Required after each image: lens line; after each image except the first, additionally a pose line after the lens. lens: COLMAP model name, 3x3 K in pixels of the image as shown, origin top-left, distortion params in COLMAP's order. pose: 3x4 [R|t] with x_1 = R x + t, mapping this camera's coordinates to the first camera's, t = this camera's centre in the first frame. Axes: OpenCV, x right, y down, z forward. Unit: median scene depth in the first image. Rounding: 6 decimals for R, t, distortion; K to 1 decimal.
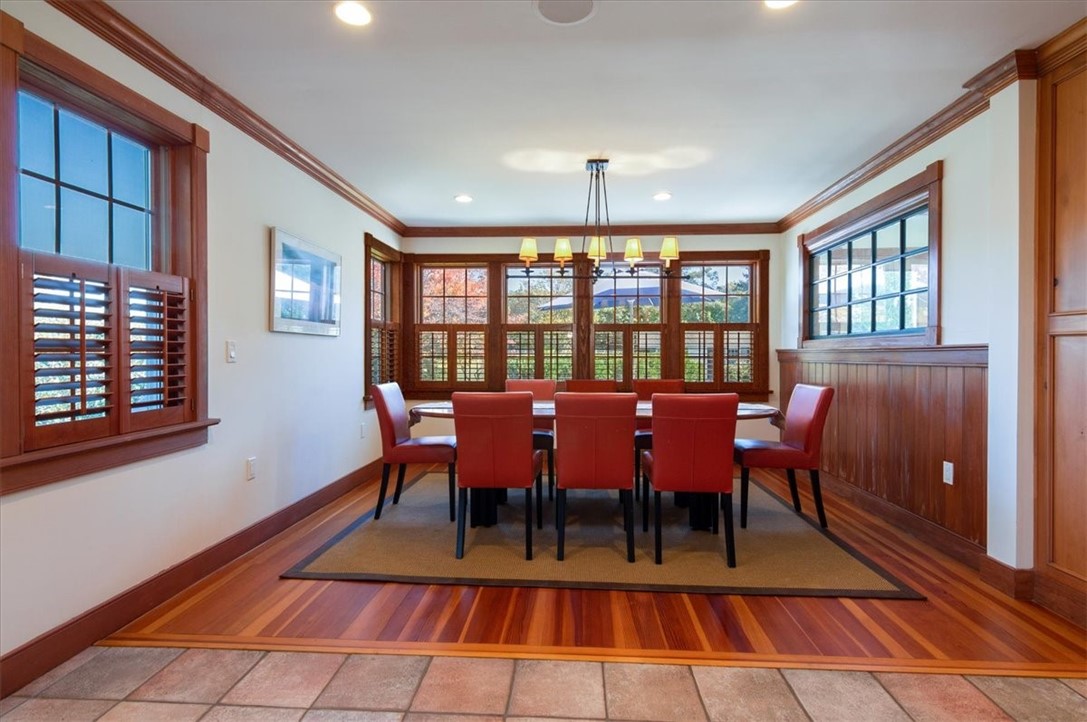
lens RADIAL K [[558.1, 0, 549.5], [0, 558.1, 351.6], [0, 0, 1]] dist [0.025857, -0.003449]
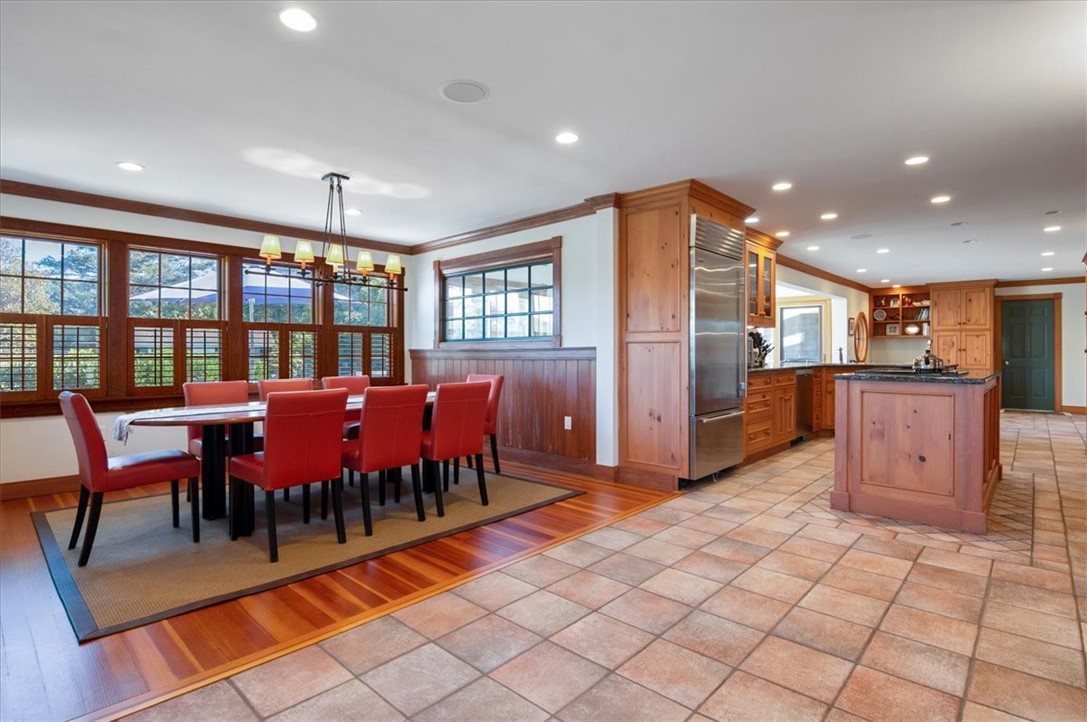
lens RADIAL K [[558.1, 0, 524.9], [0, 558.1, 350.1], [0, 0, 1]] dist [0.025857, -0.003449]
pose [[0.640995, 0.001609, 0.767543, -0.573679], [0.000024, 0.999998, -0.002116, 0.000672], [-0.767545, 0.001375, 0.640994, 0.027261]]
